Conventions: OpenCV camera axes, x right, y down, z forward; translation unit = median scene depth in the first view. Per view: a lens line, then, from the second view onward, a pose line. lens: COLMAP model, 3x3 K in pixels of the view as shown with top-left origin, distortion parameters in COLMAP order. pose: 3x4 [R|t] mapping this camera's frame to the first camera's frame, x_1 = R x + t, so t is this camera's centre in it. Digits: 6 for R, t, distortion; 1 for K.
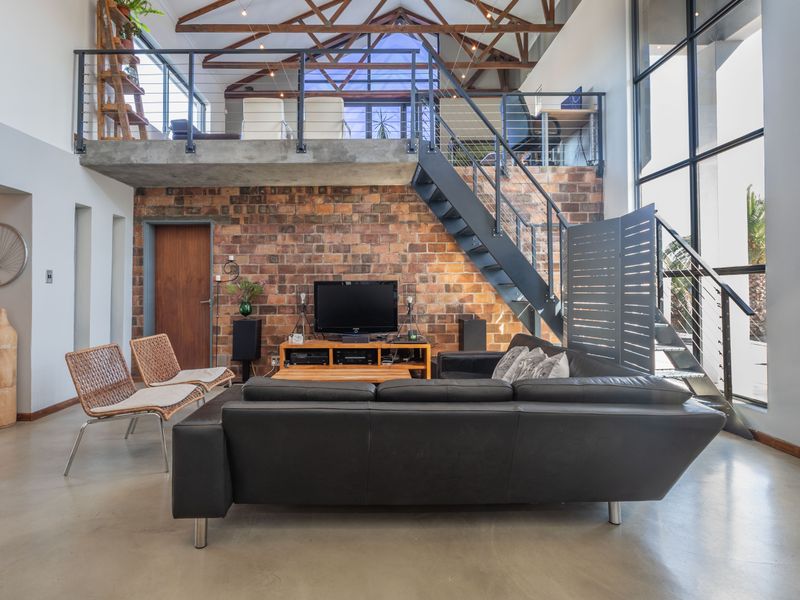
lens RADIAL K [[458.0, 0, 342.7], [0, 458.0, 298.0], [0, 0, 1]] dist [-0.003867, -0.001201]
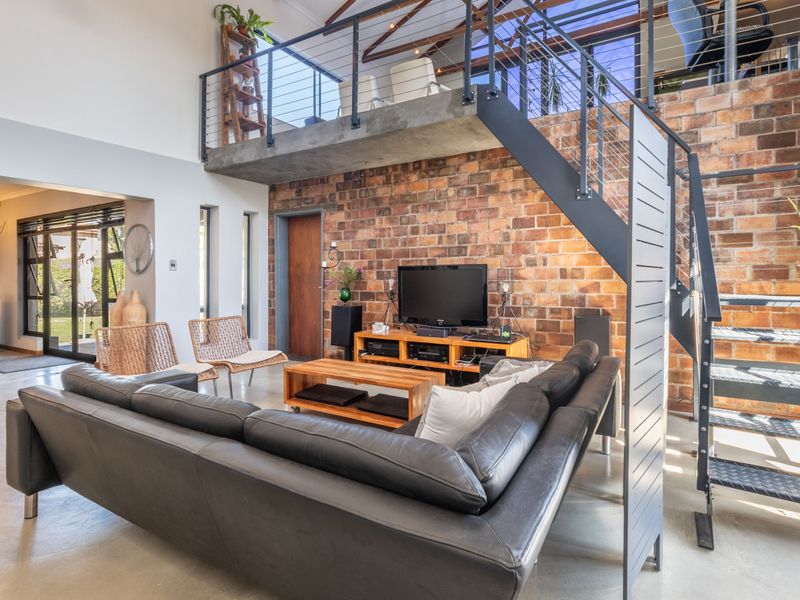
lens RADIAL K [[435.2, 0, 400.5], [0, 435.2, 285.9], [0, 0, 1]] dist [-0.002685, -0.000213]
pose [[0.854612, 0.011789, -0.519134, 0.378065], [-0.006294, 0.999904, 0.012345, -0.007939], [0.519229, -0.007283, 0.854604, 0.245687]]
